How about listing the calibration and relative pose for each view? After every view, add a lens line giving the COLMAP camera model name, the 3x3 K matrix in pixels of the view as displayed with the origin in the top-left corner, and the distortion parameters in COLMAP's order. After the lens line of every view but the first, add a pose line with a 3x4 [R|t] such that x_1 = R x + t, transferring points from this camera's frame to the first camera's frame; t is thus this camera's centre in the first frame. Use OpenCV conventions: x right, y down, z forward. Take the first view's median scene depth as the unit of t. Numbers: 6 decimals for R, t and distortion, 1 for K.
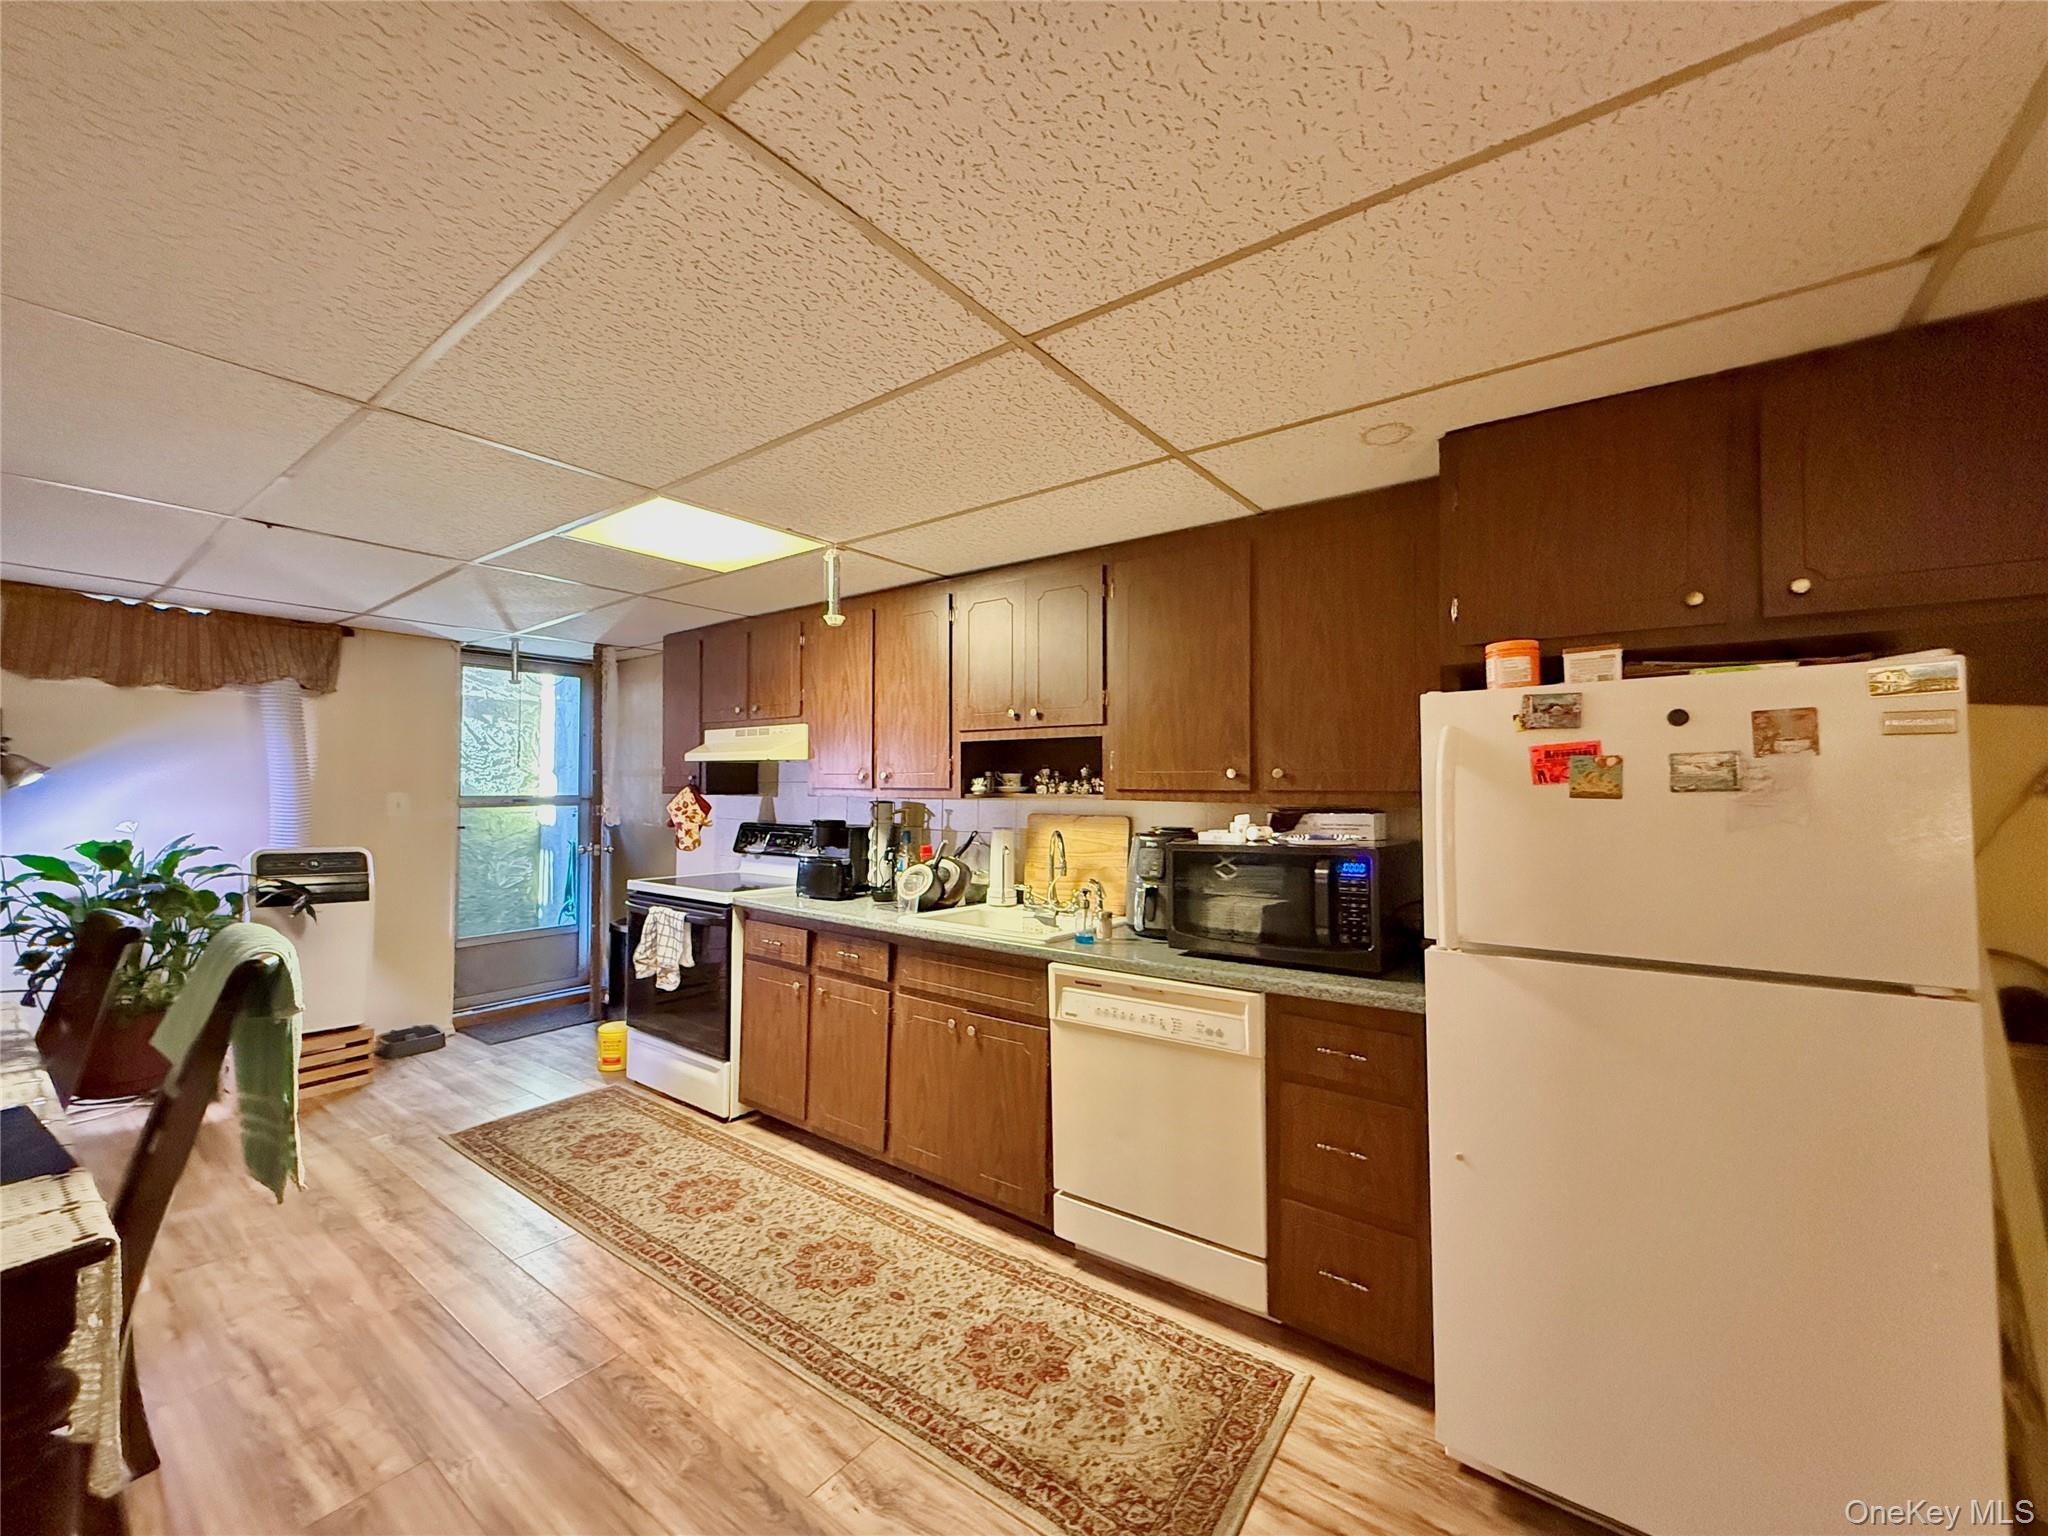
lens RADIAL K [[813.7, 0, 1020.4], [0, 813.7, 768.5], [0, 0, 1]] dist [-0.000394, 0.000098]
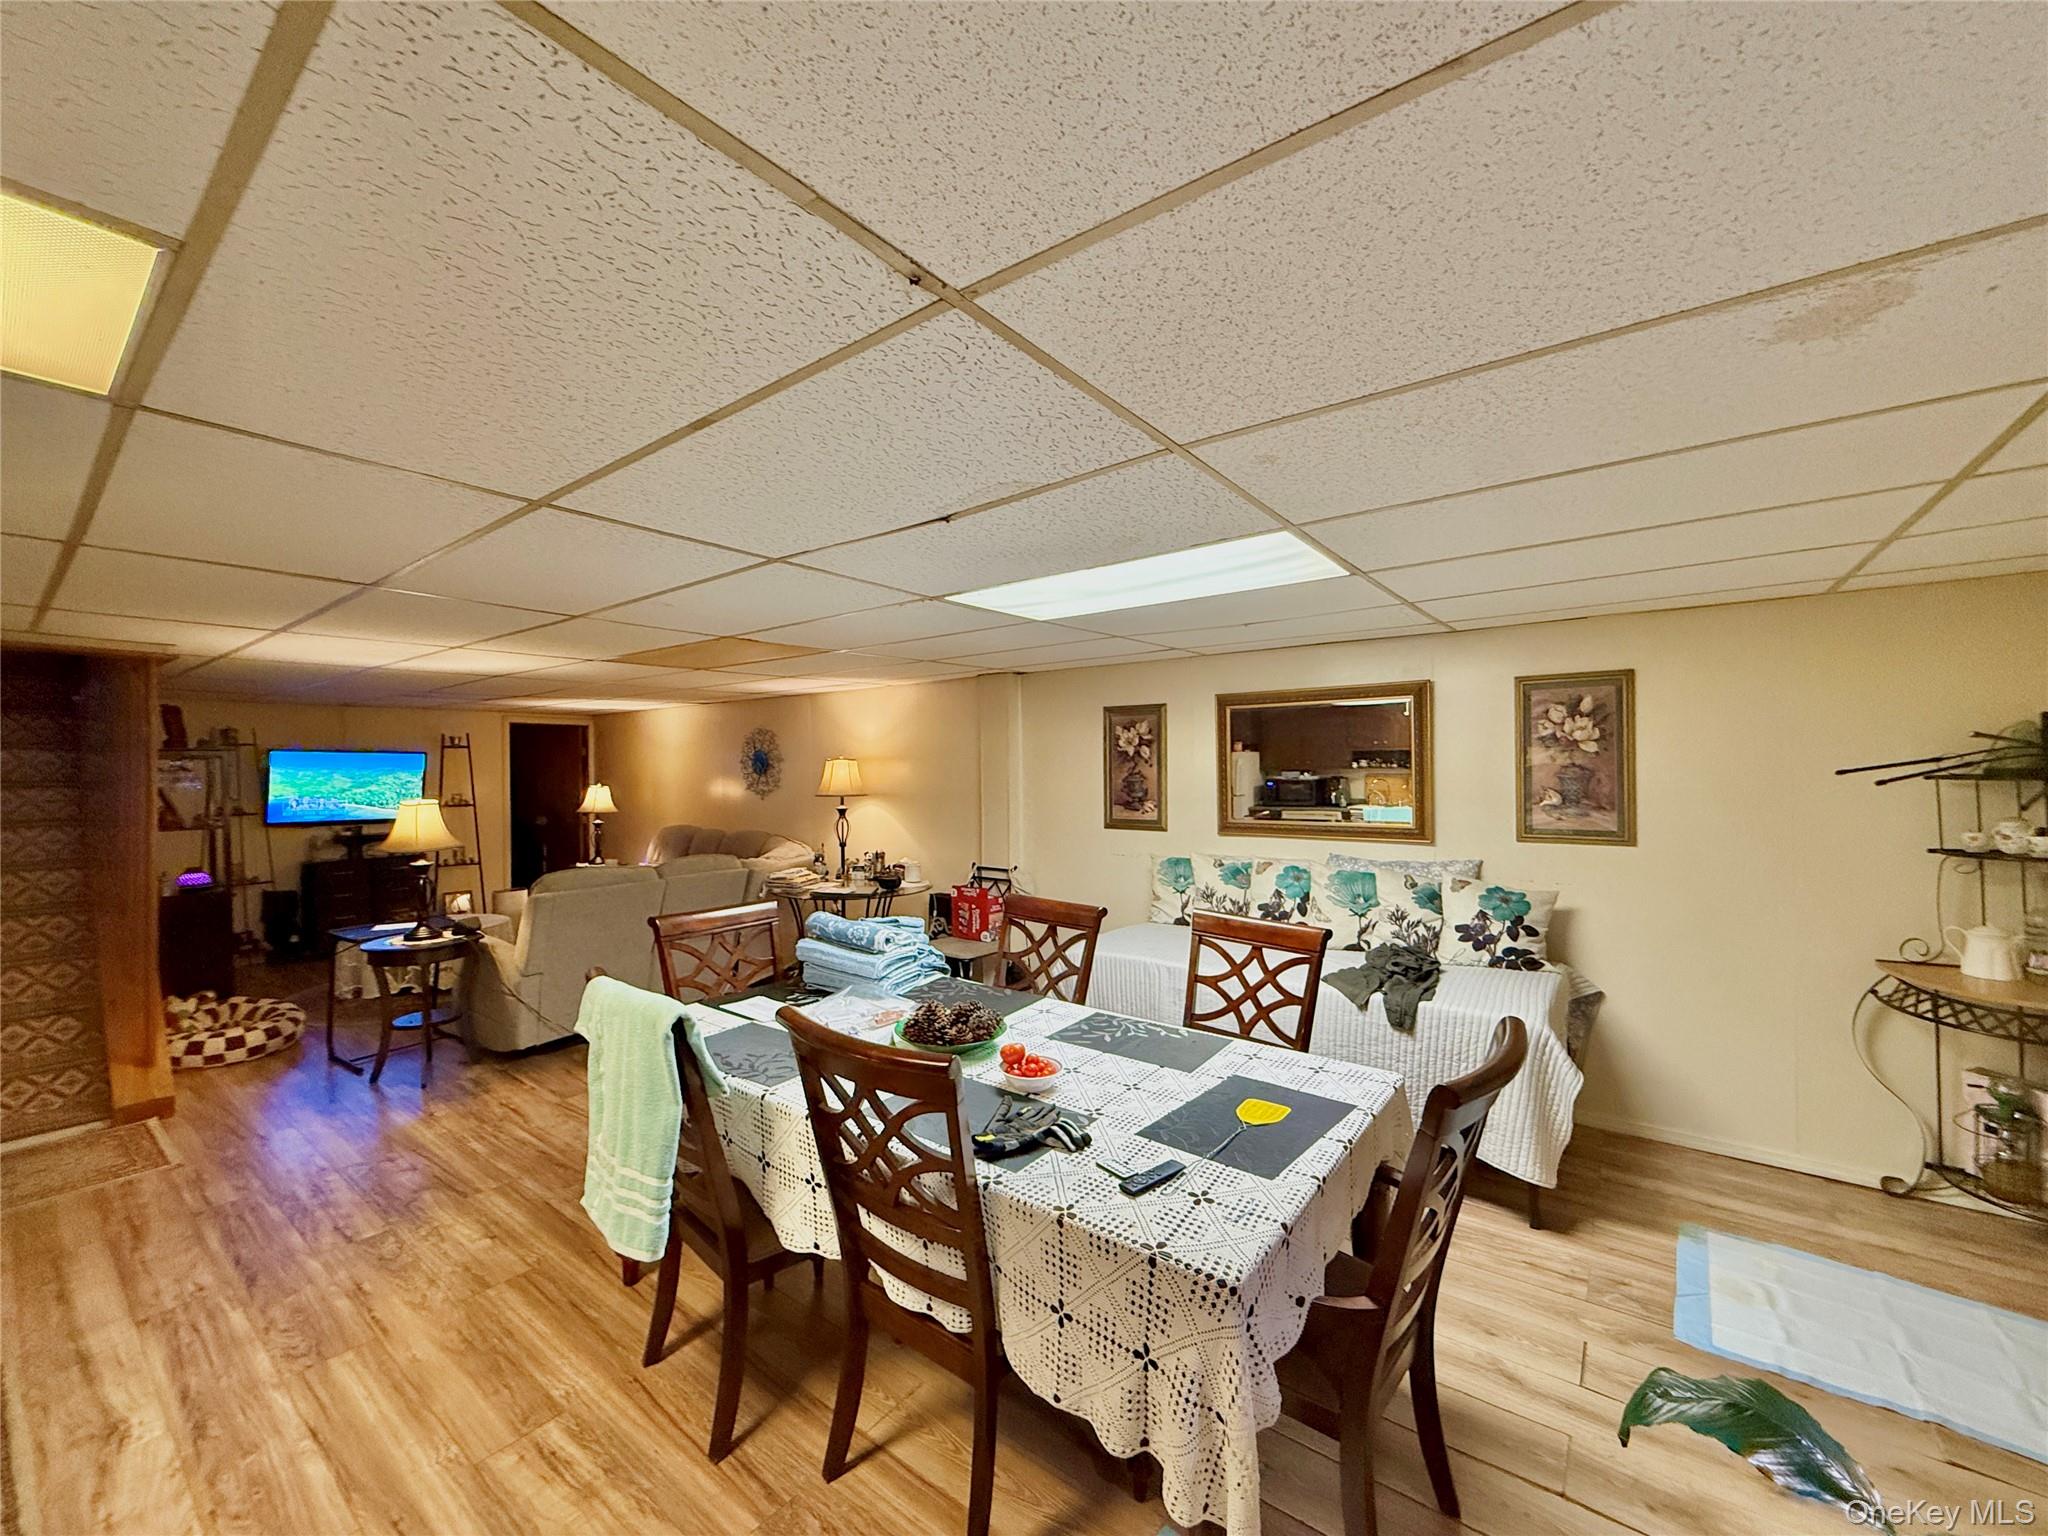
lens RADIAL K [[817.1, 0, 1020.2], [0, 817.1, 771.6], [0, 0, 1]] dist [0.002676, 0.000689]
pose [[-0.999873, 0.006392, 0.014608, -0.810285], [0.006055, 0.999717, -0.022989, -0.038147], [-0.014751, -0.022898, -0.999629, 1.154655]]
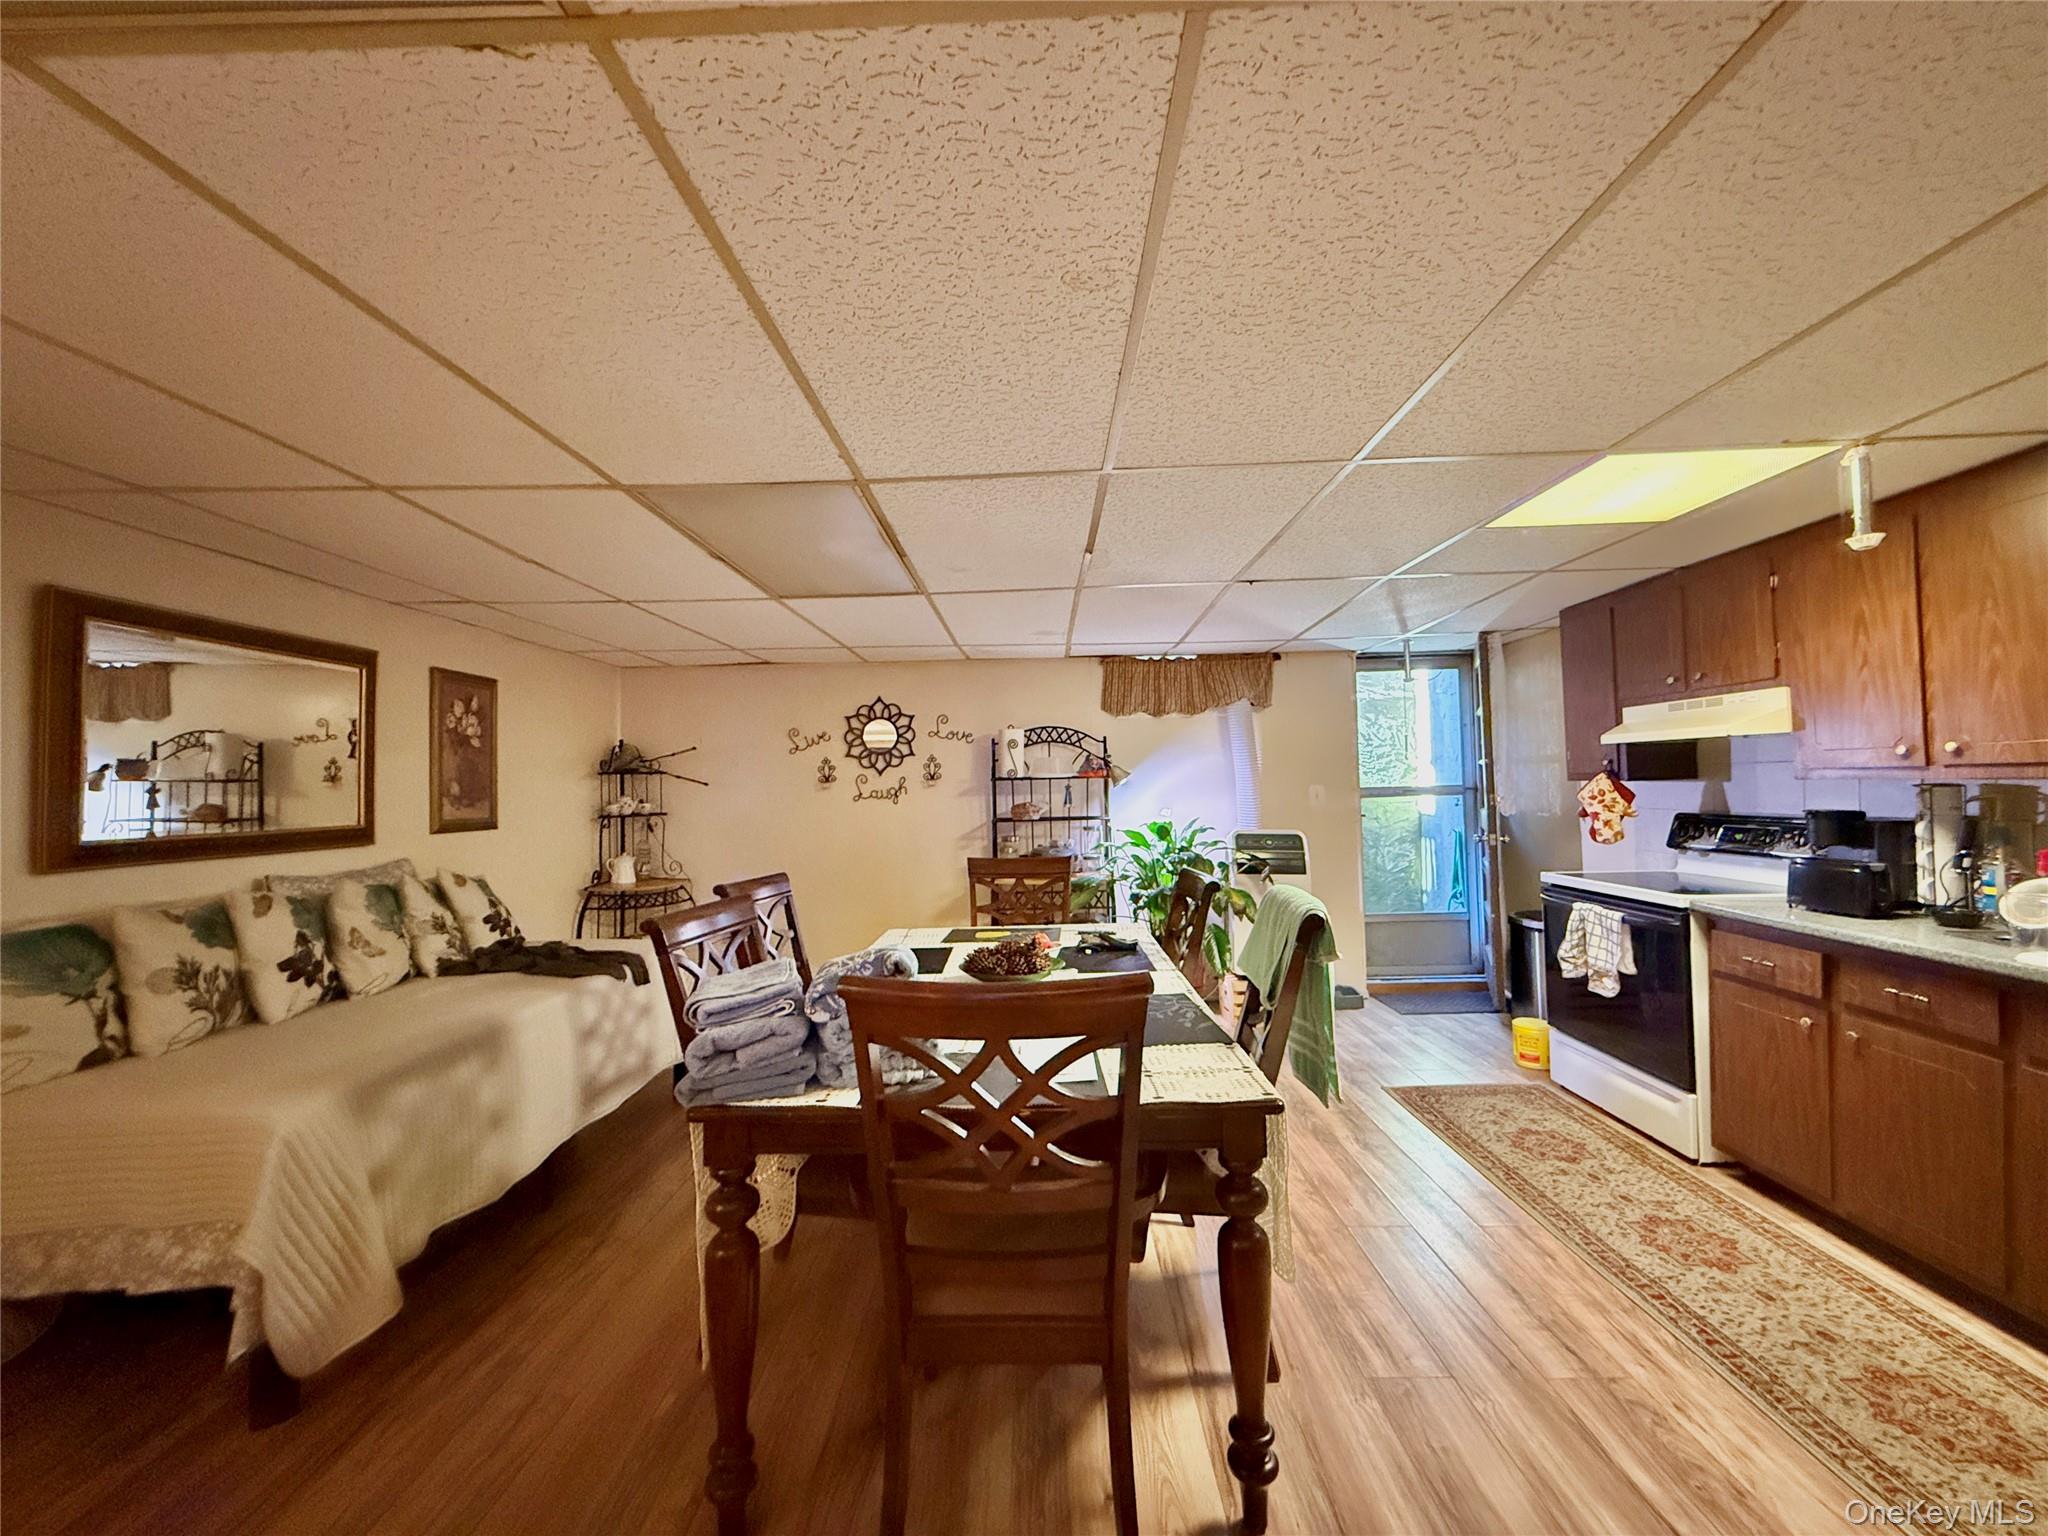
lens RADIAL K [[815.6, 0, 1021.6], [0, 815.6, 768.6], [0, 0, 1]] dist [0.001373, -0.000264]
pose [[0.584019, -0.035831, -0.810949, -0.071305], [0.045540, 0.998898, -0.011340, -0.001332], [0.810462, -0.030308, 0.585007, -0.061918]]
